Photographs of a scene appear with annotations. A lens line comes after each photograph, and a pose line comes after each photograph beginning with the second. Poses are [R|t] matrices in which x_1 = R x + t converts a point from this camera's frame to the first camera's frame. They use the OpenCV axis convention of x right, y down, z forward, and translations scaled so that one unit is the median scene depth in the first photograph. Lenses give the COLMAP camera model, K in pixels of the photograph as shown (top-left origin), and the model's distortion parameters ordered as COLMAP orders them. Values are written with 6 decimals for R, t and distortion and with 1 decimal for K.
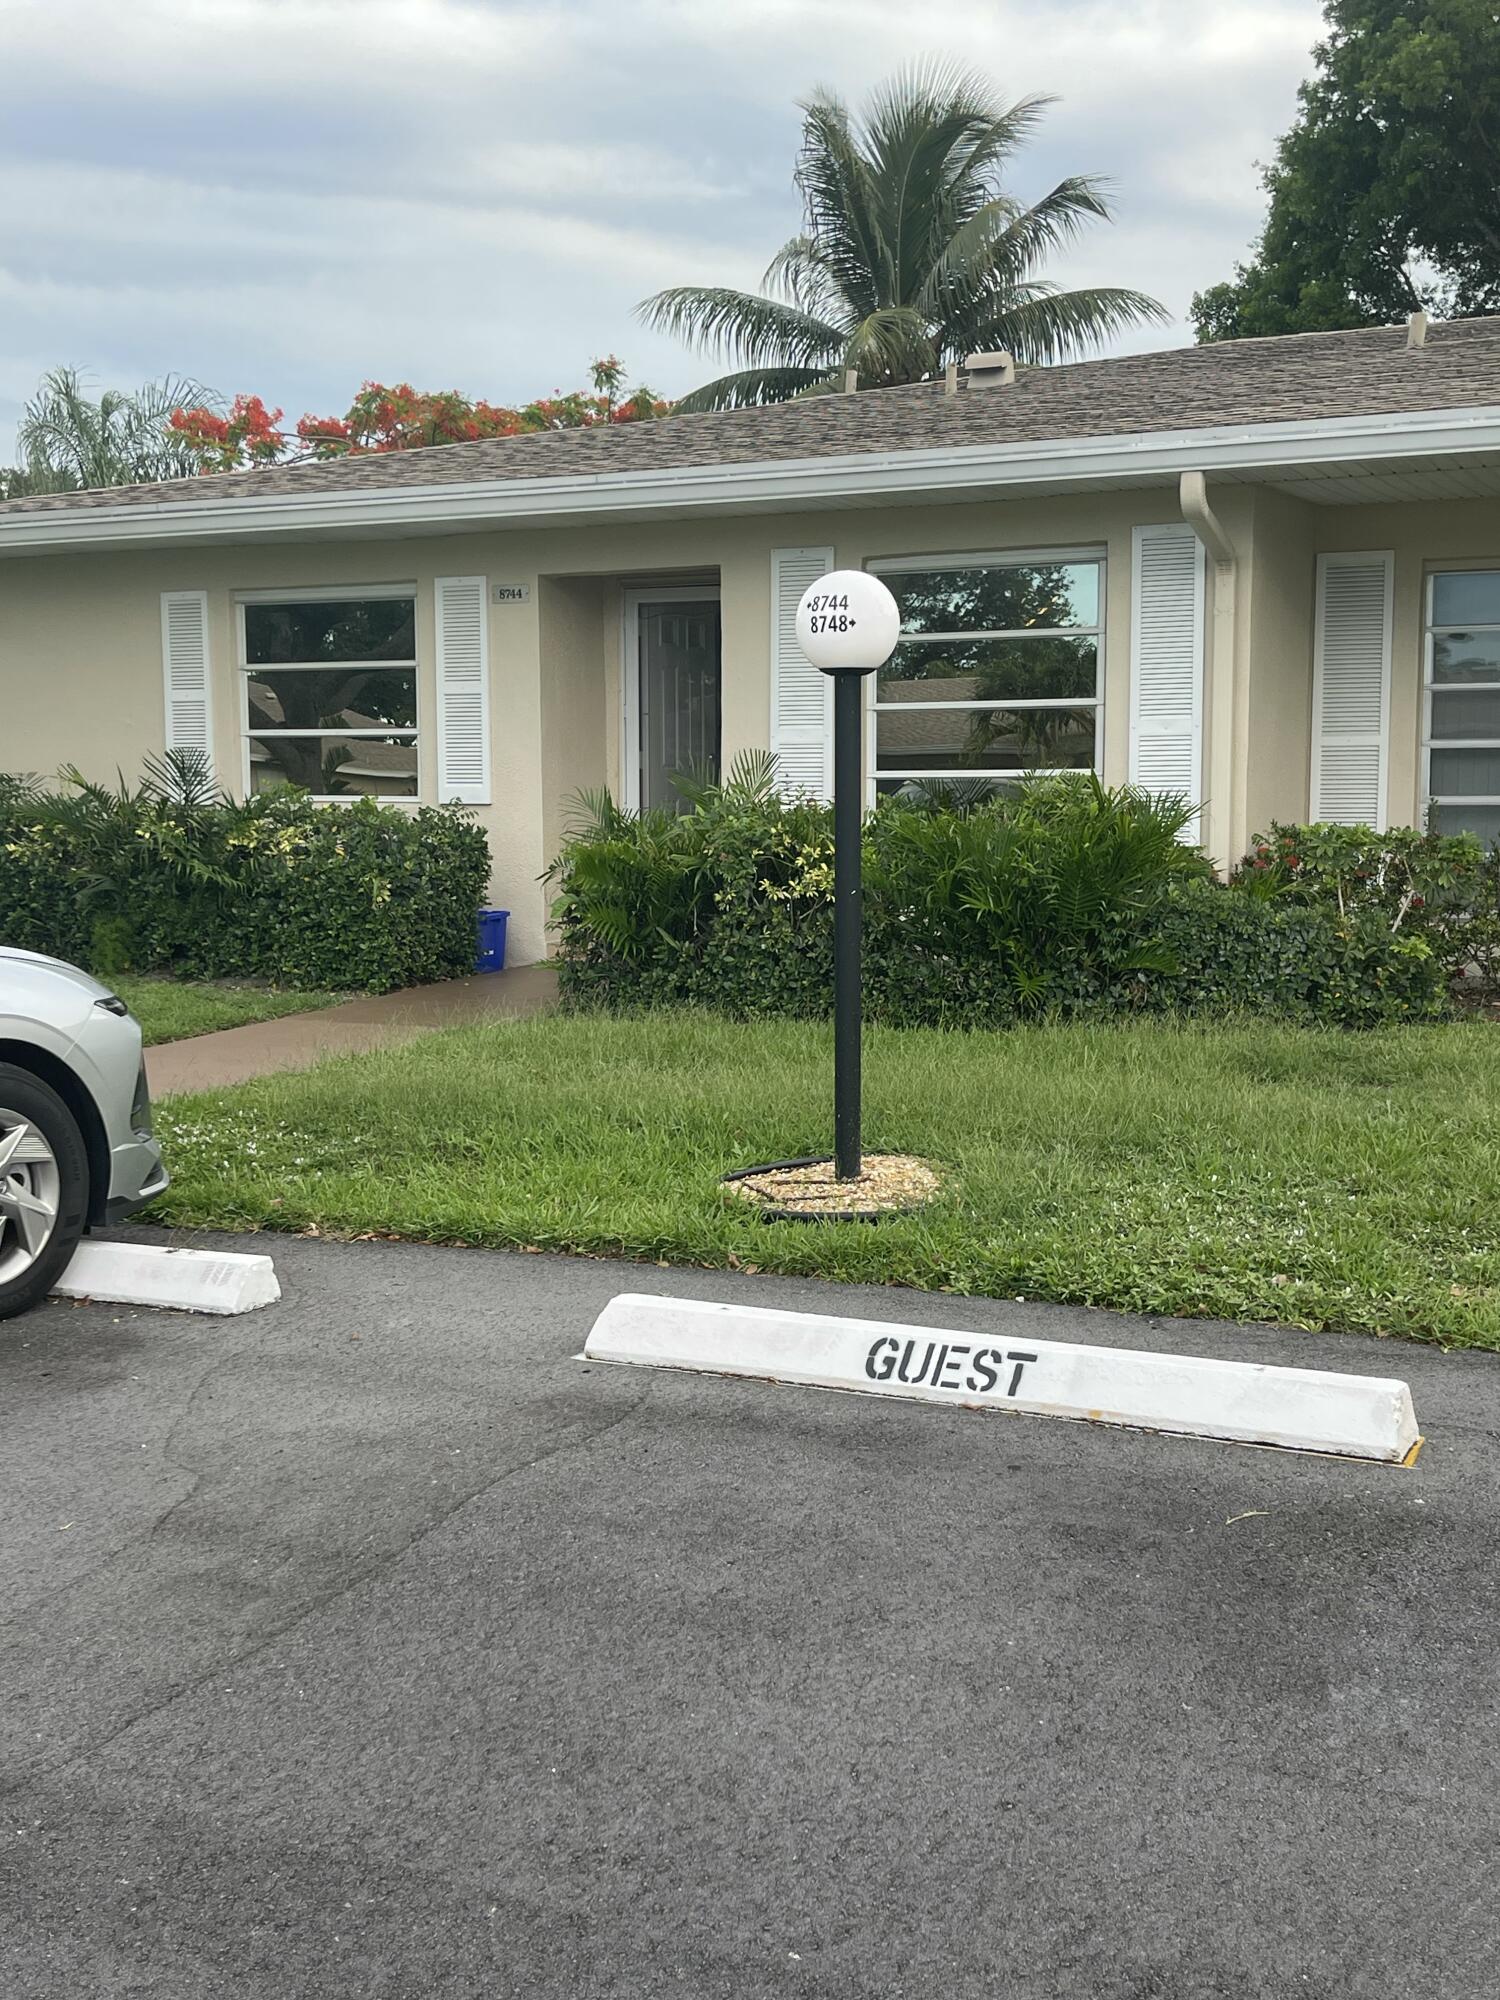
lens RADIAL K [[2398.7, 0, 870.0], [0, 2398.7, 1013.5], [0, 0, 1]] dist [0.064605, -0.037836]
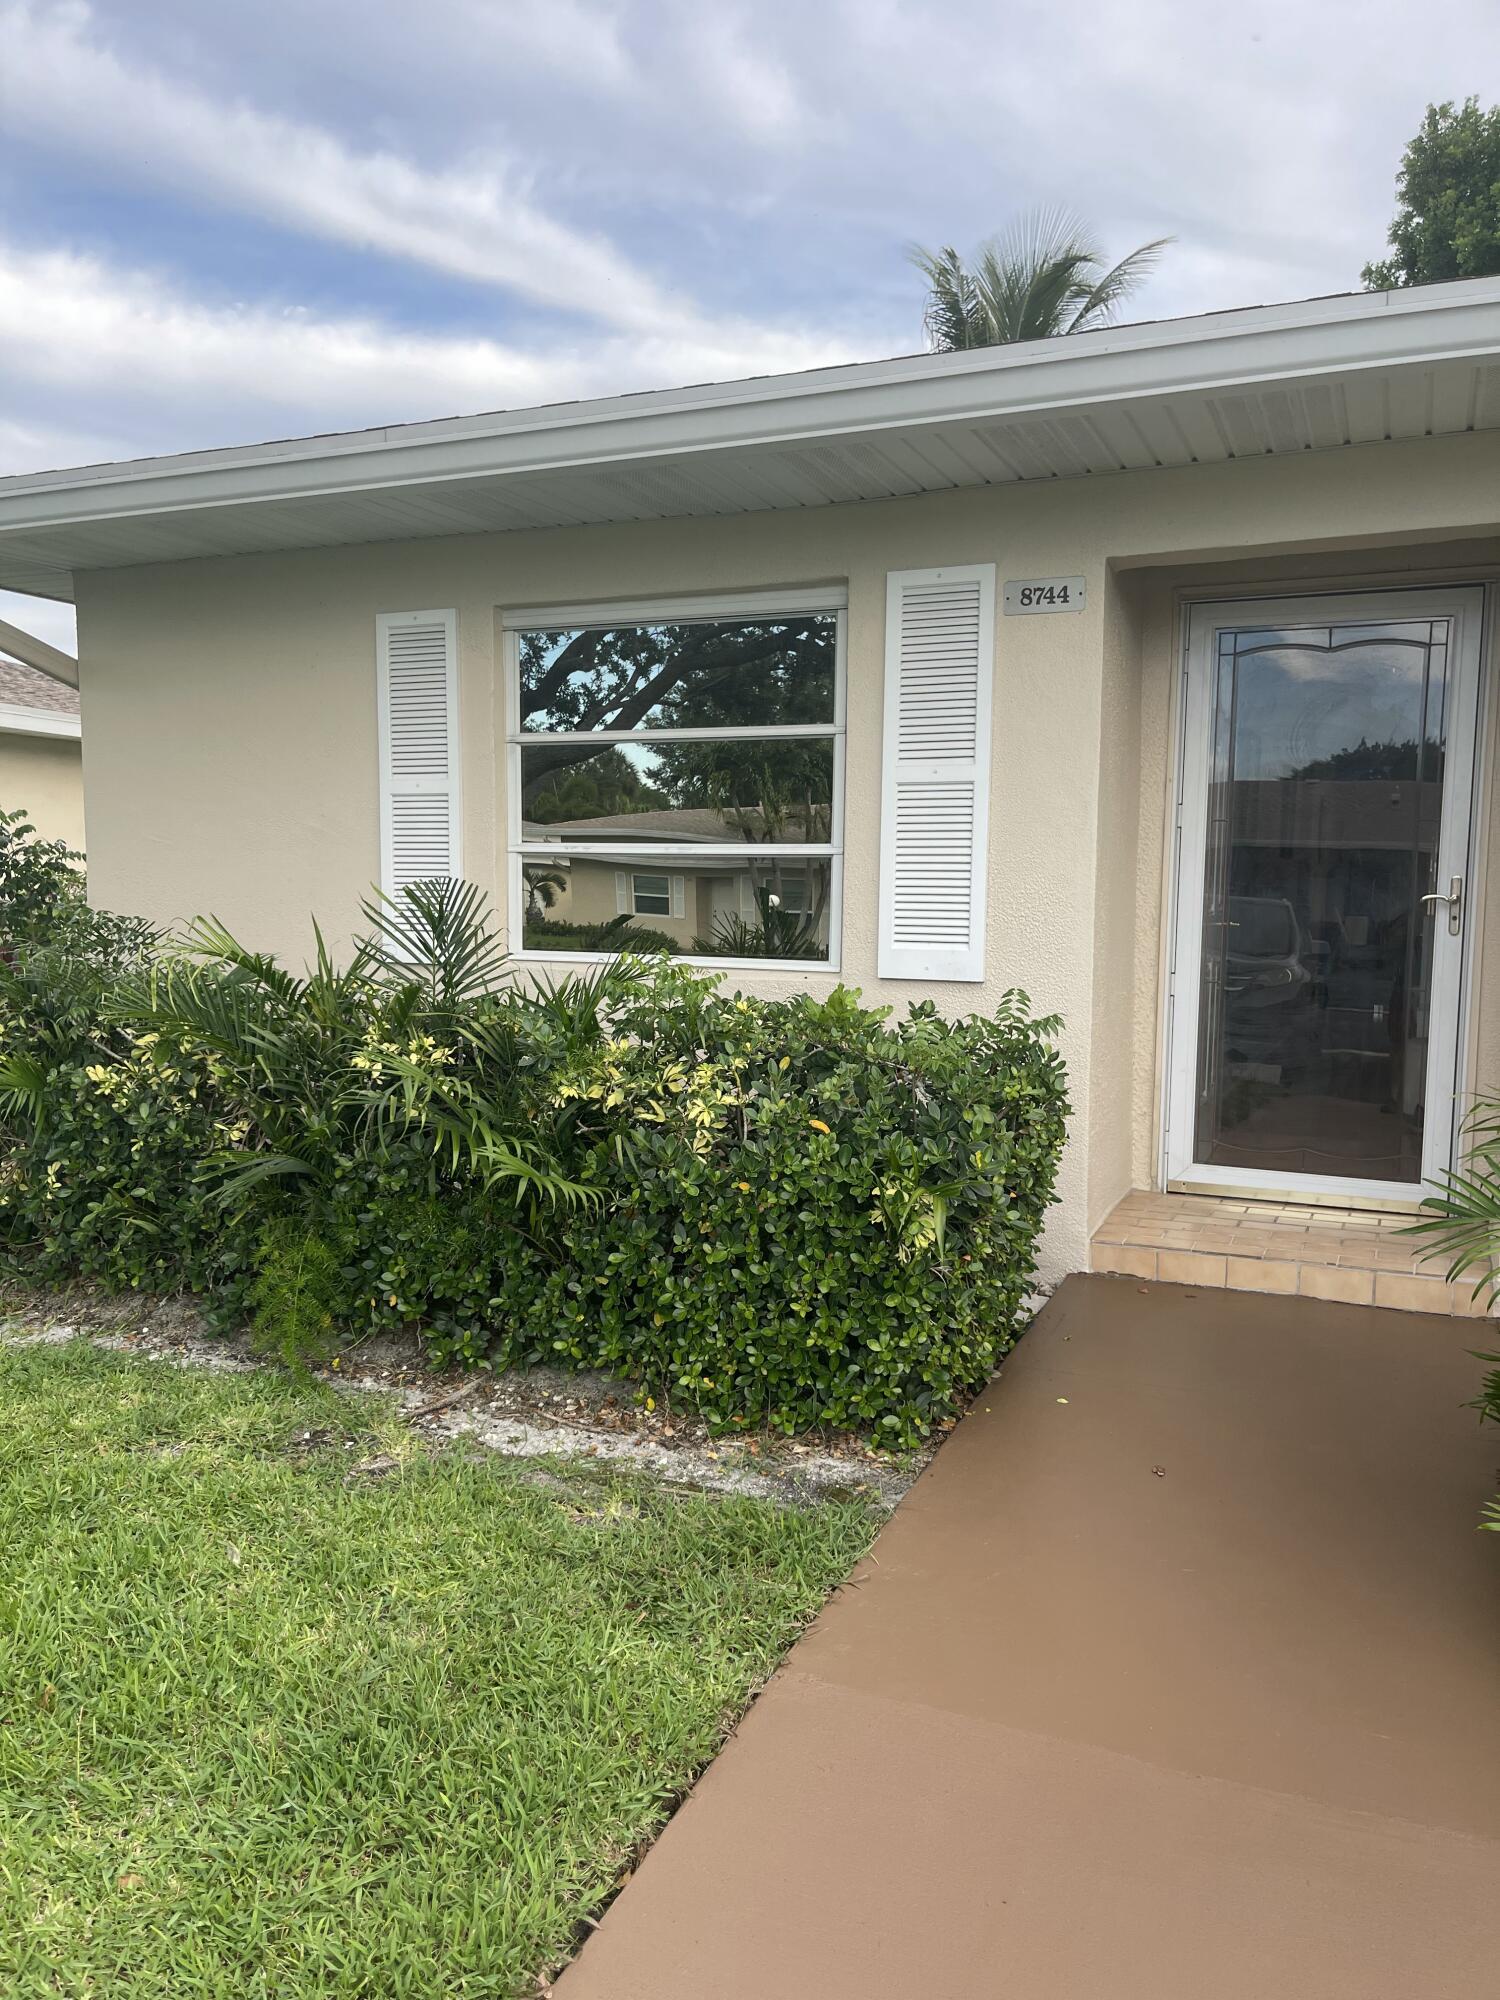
lens RADIAL K [[1499.3, 0, 768.4], [0, 1499.3, 1017.6], [0, 0, 1]] dist [0.069577, -0.097199]
pose [[0.999785, 0.011977, 0.016911, -0.223325], [-0.011984, 0.999928, 0.000308, -0.082862], [-0.016906, -0.000510, 0.999857, 0.689770]]
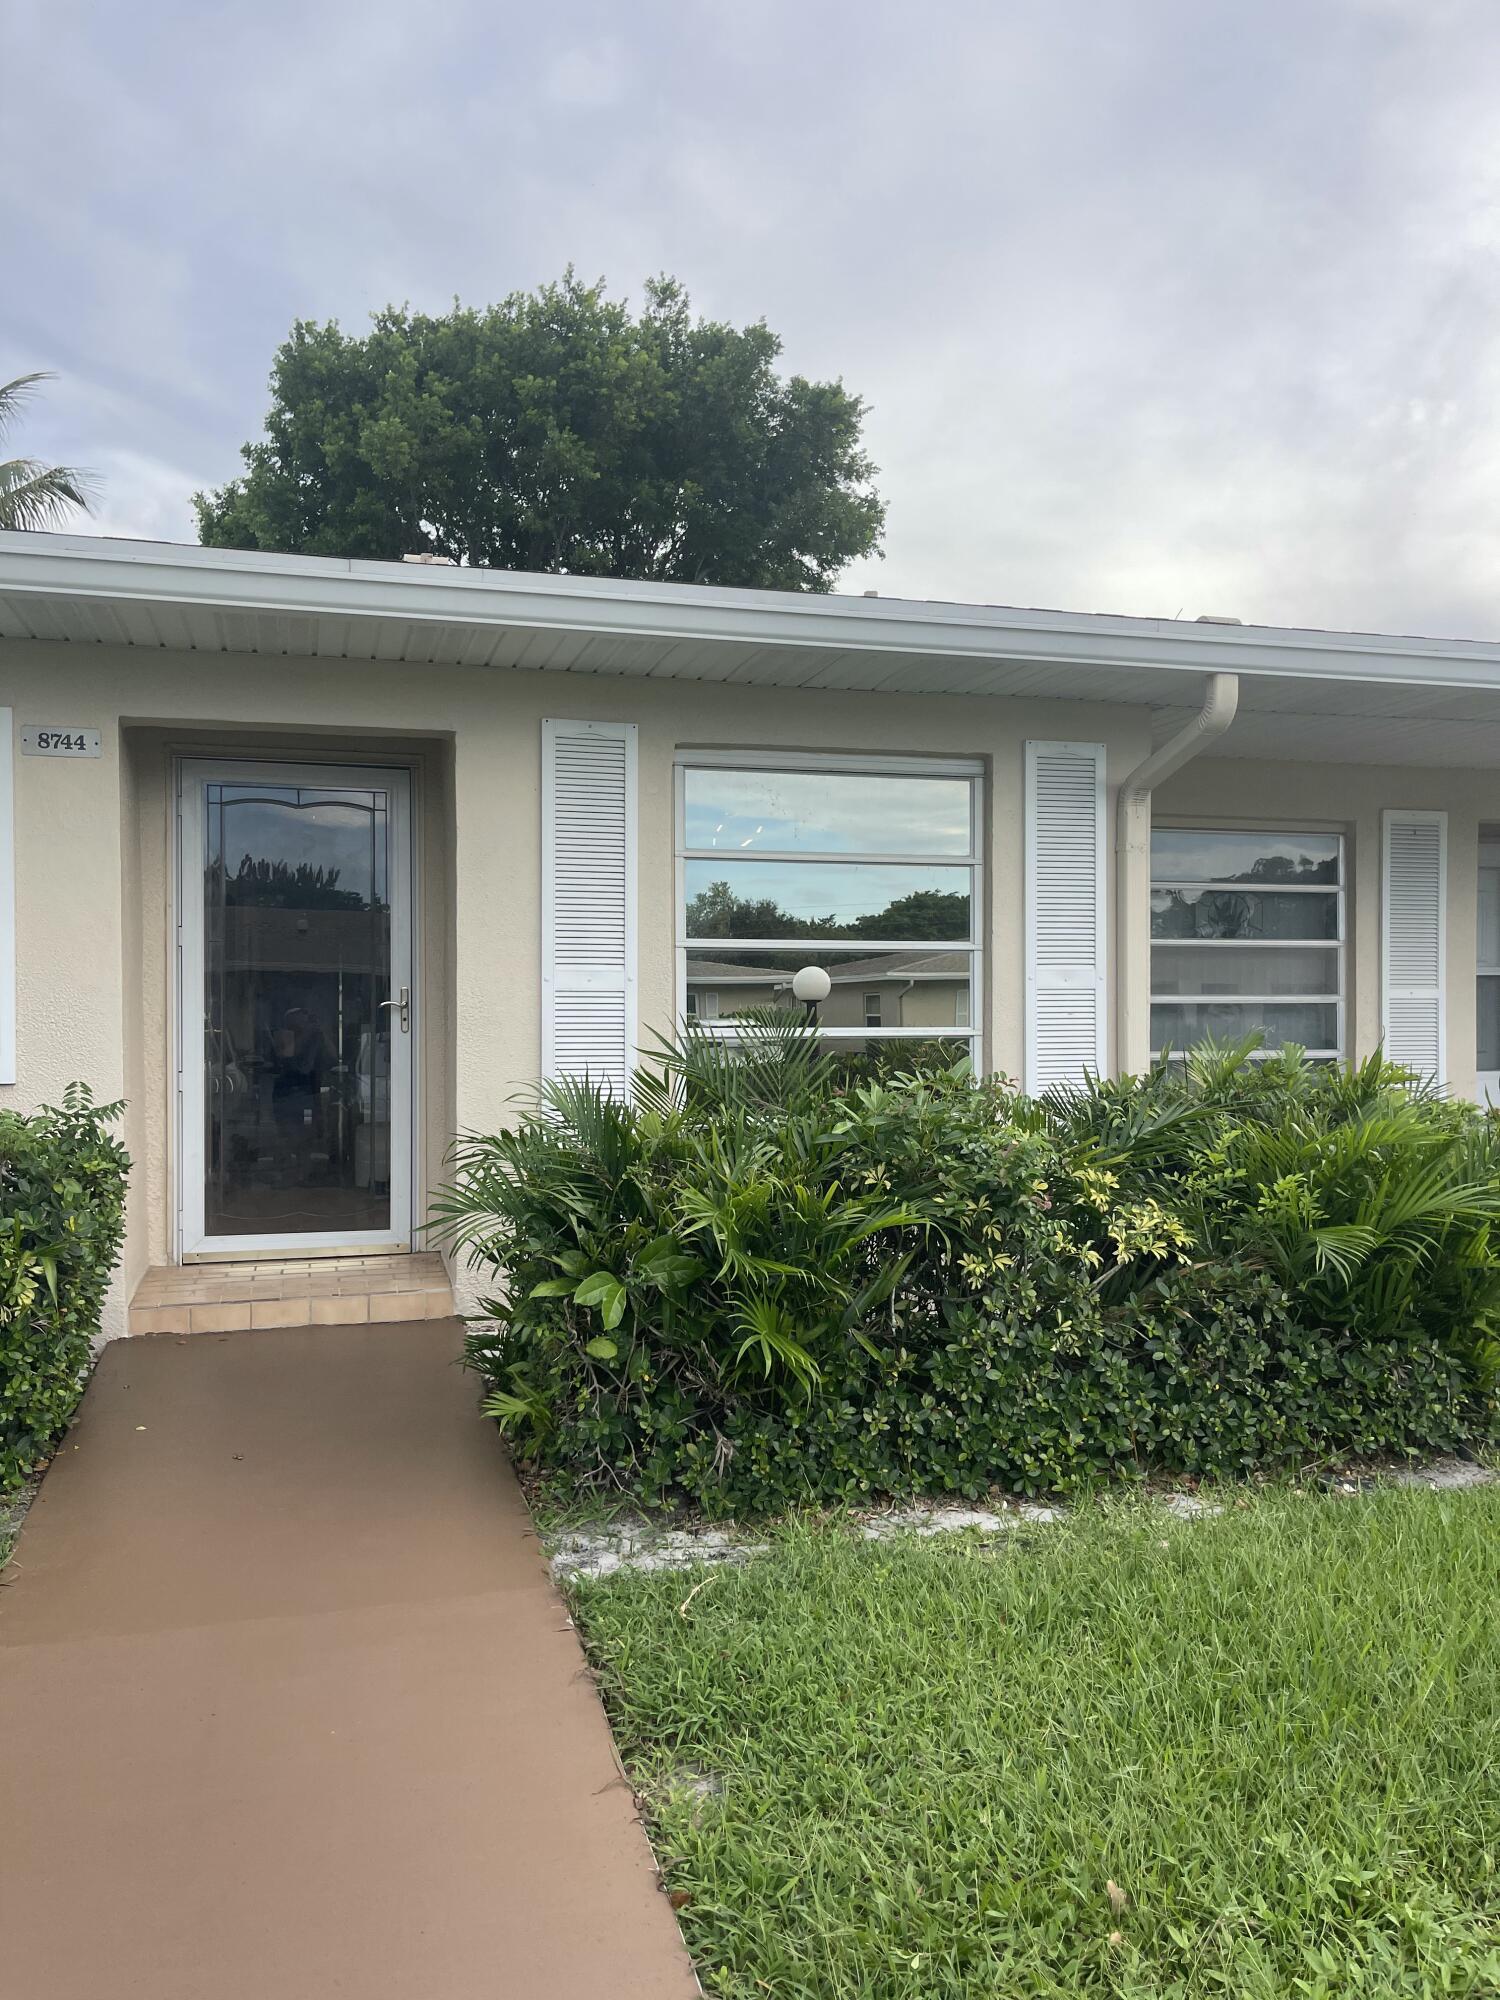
lens RADIAL K [[1499.3, 0, 768.4], [0, 1499.3, 1017.6], [0, 0, 1]] dist [0.069577, -0.097199]
pose [[0.751476, -0.001390, 0.659759, -0.277903], [0.058145, 0.996246, -0.064130, -0.072511], [-0.657193, 0.086554, 0.748736, 0.623978]]
